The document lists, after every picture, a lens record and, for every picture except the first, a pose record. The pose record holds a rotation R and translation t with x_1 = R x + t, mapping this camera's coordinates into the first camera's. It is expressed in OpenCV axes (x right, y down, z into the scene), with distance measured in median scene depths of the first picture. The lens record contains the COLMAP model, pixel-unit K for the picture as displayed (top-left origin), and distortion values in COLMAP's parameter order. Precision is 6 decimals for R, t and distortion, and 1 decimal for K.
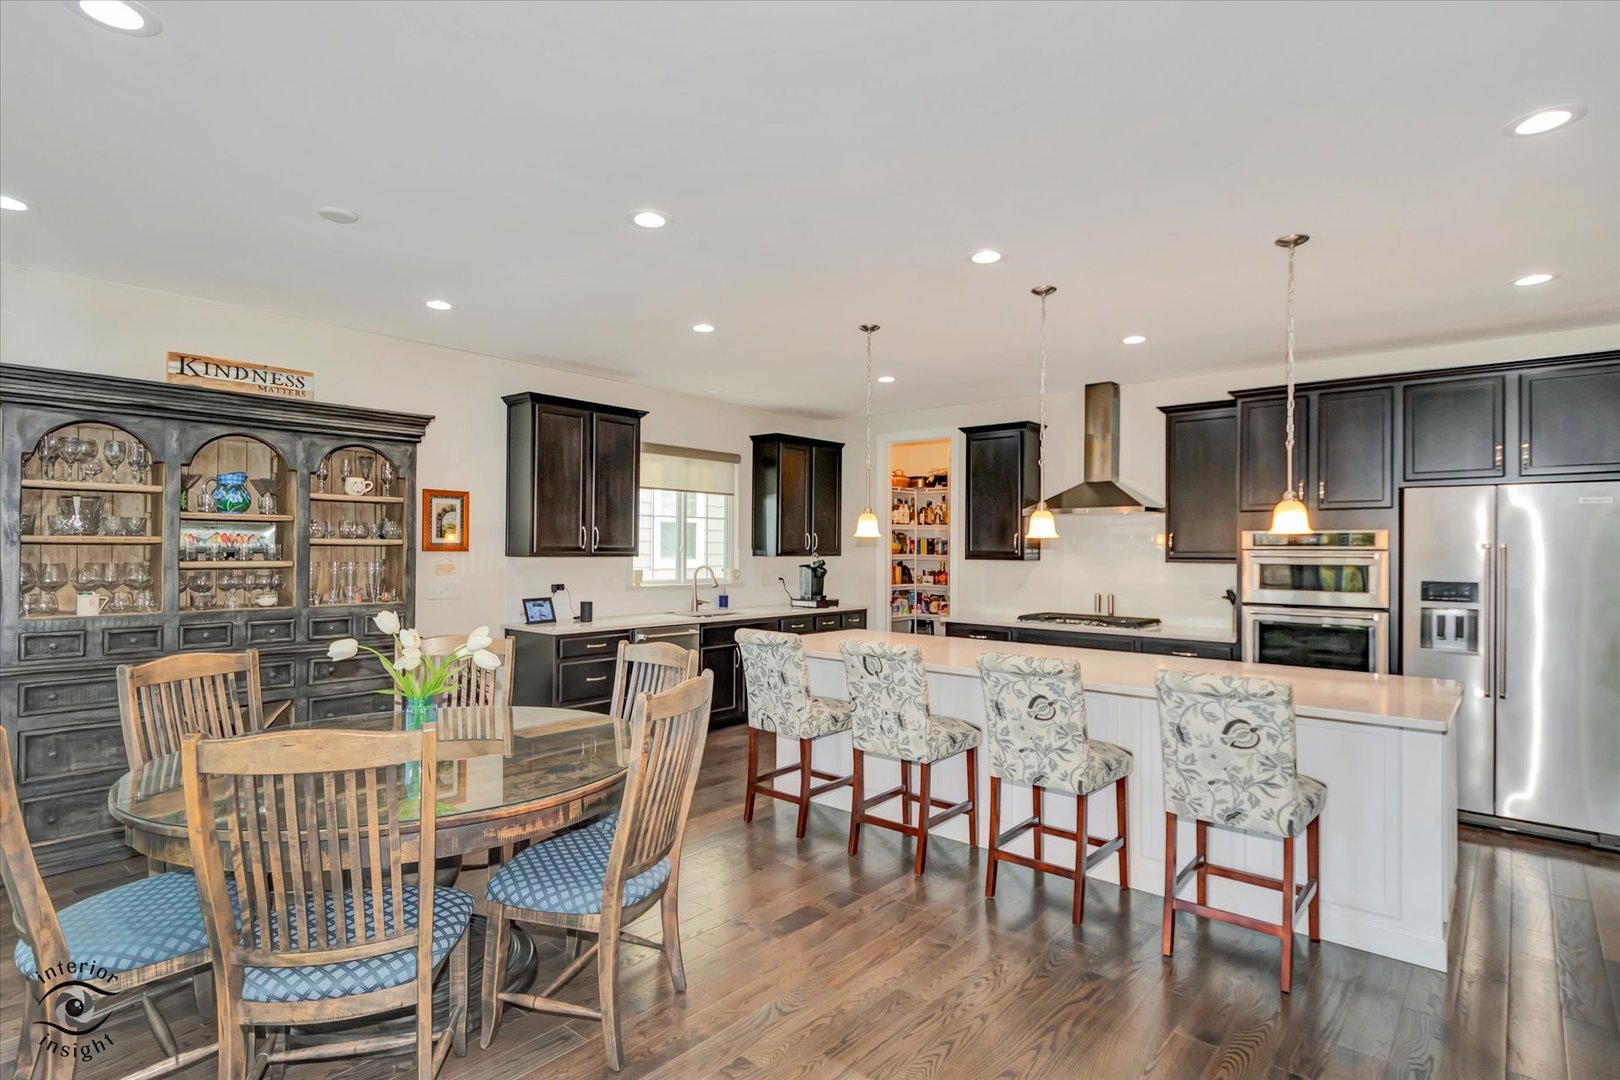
lens RADIAL K [[838.0, 0, 798.0], [0, 838.0, 535.7], [0, 0, 1]] dist [0.013535, -0.008022]
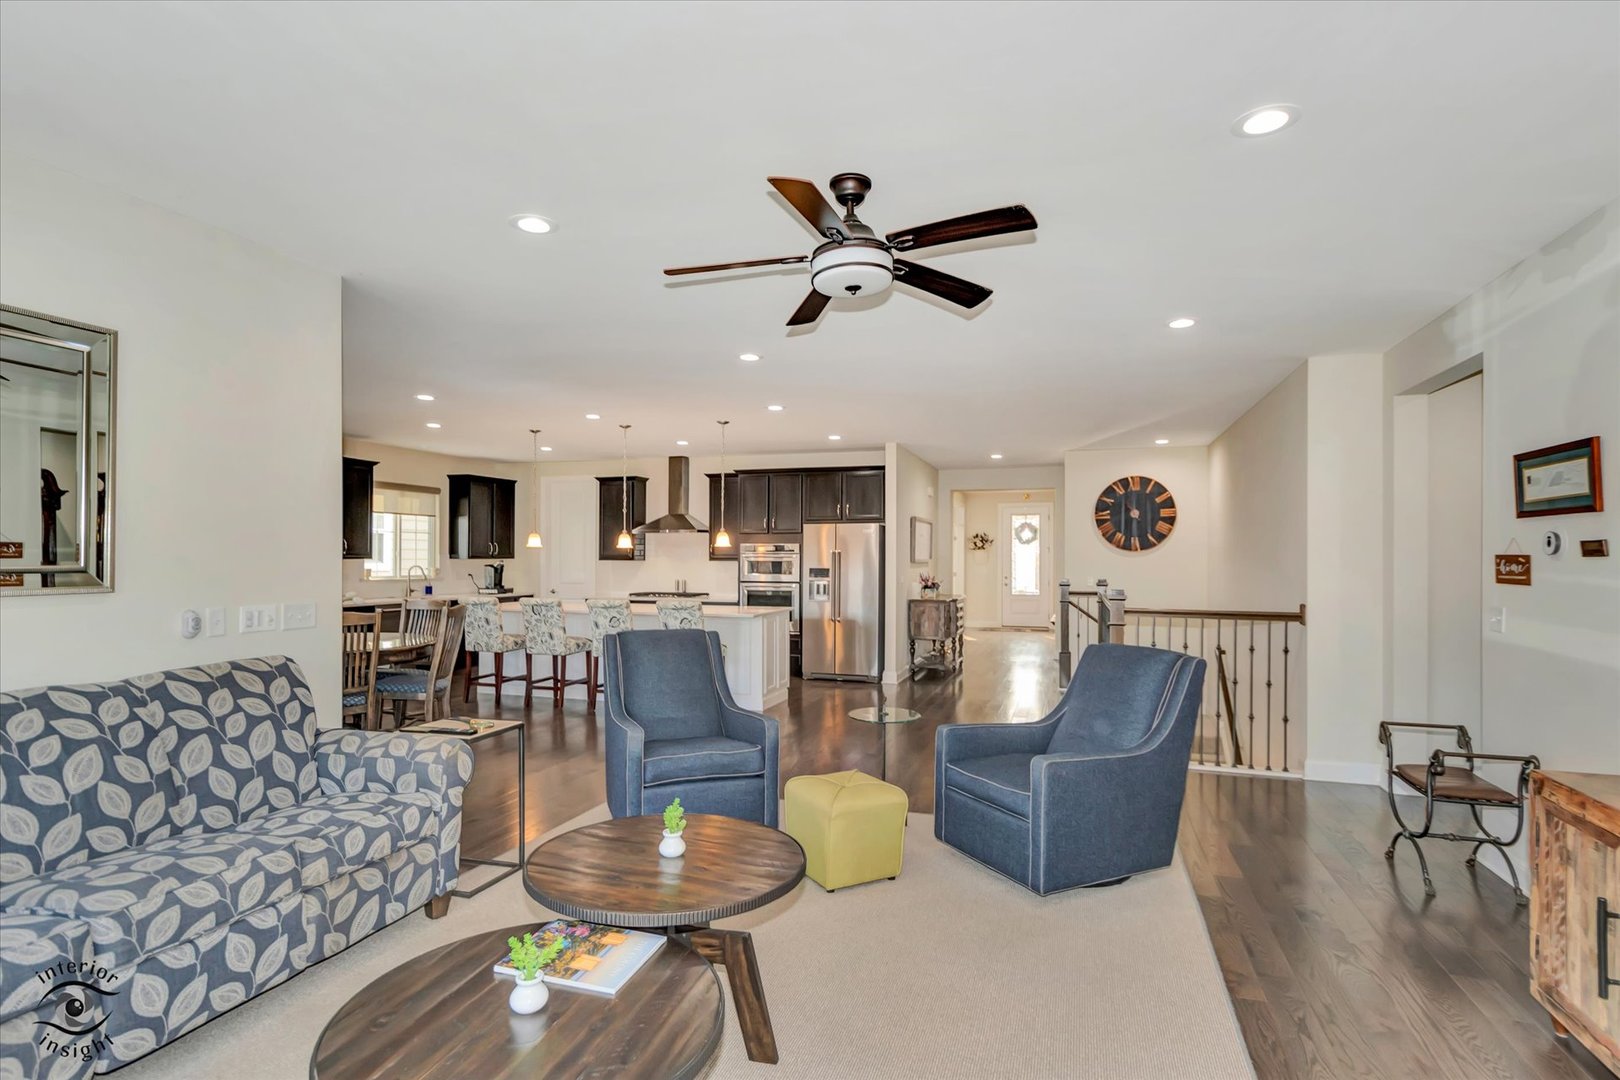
lens RADIAL K [[838.0, 0, 818.3], [0, 838.0, 551.8], [0, 0, 1]] dist [0.013535, -0.008022]
pose [[0.917016, -0.000301, 0.398851, -0.067135], [-0.003772, 0.999948, 0.009426, -0.005608], [-0.398833, -0.010148, 0.916968, -0.784460]]
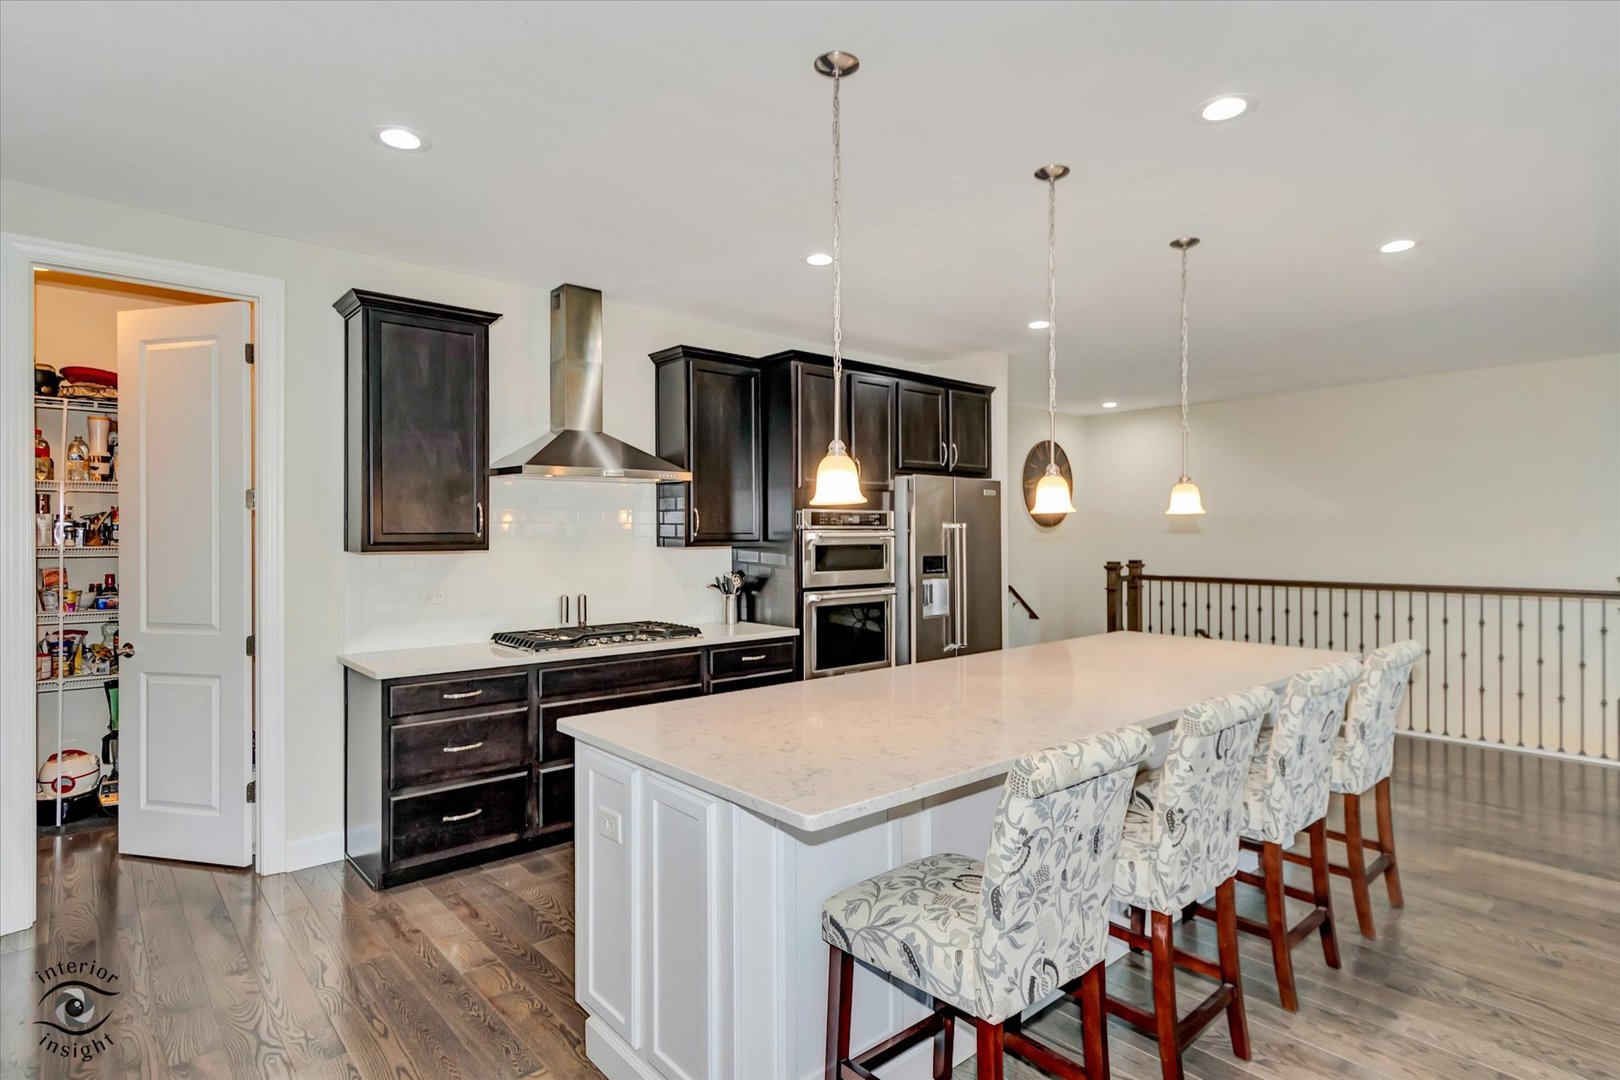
lens RADIAL K [[838.0, 0, 813.0], [0, 838.0, 548.9], [0, 0, 1]] dist [0.013535, -0.008022]
pose [[0.138497, -0.016775, 0.990221, -0.324944], [-0.005959, 0.999824, 0.017771, 0.020377], [-0.990345, -0.008362, 0.138373, 0.831462]]
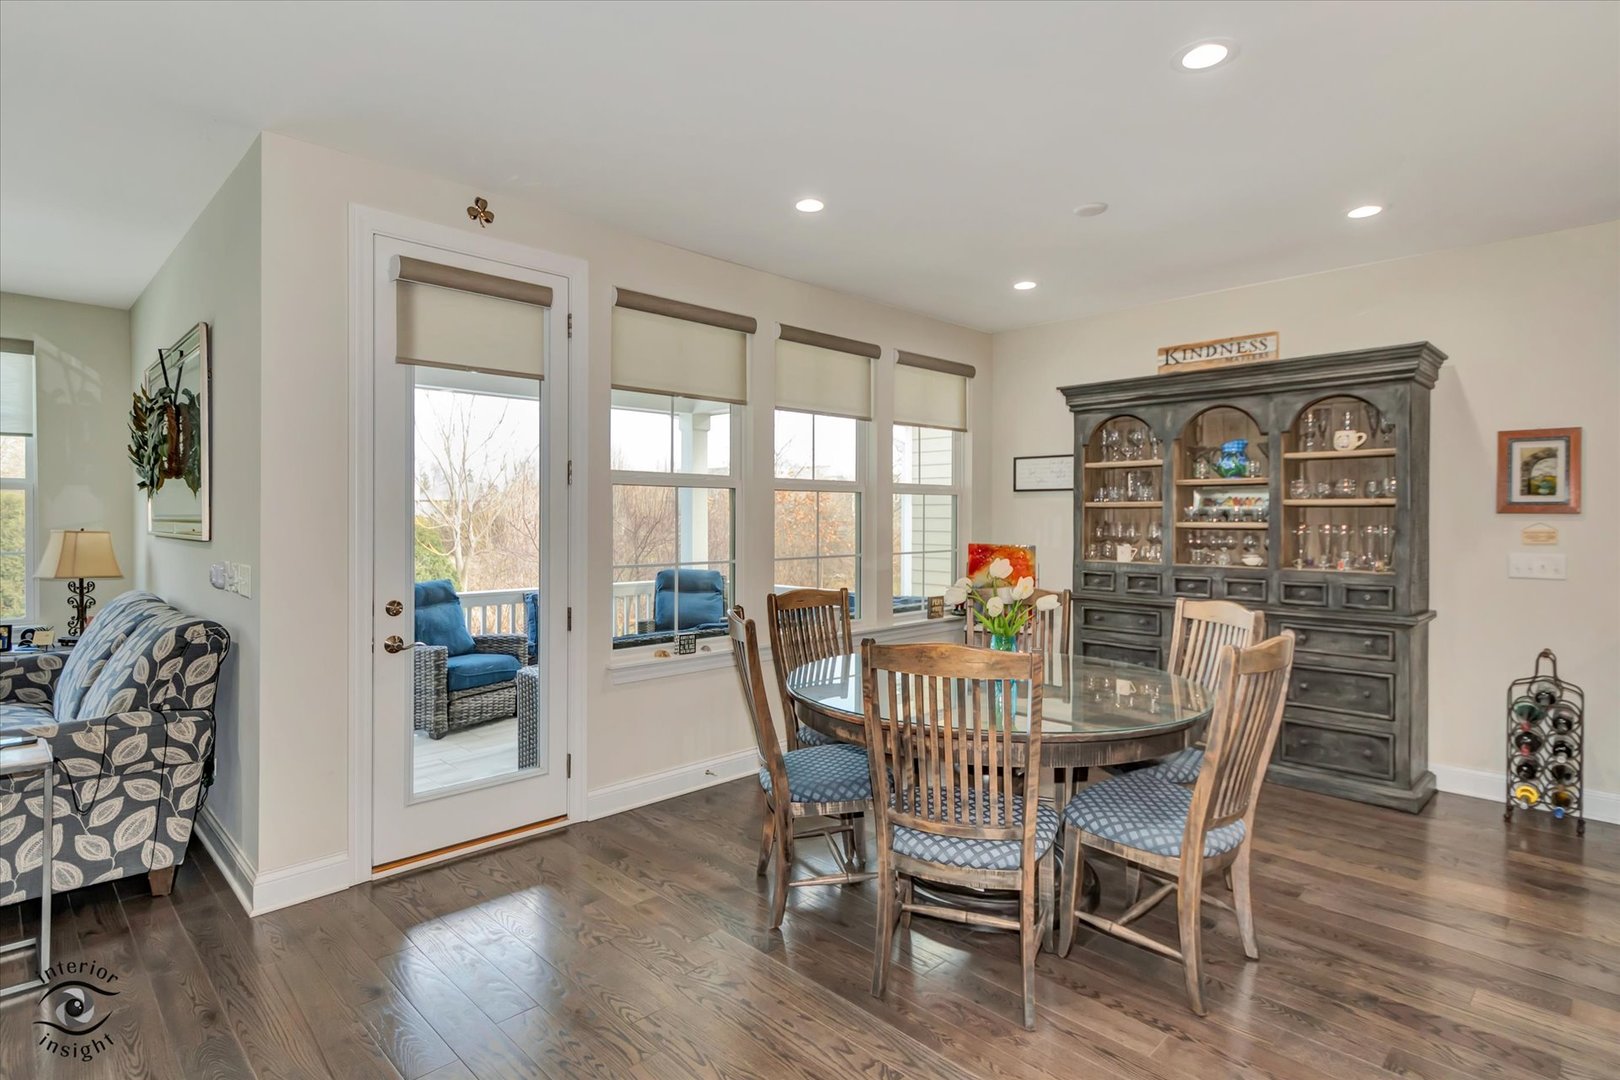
lens RADIAL K [[838.0, 0, 808.1], [0, 838.0, 529.2], [0, 0, 1]] dist [0.013535, -0.008022]
pose [[-0.076872, 0.008303, -0.997006, 0.358314], [0.014334, 0.999871, 0.007222, 0.018139], [0.996938, -0.013736, -0.076981, 0.424415]]
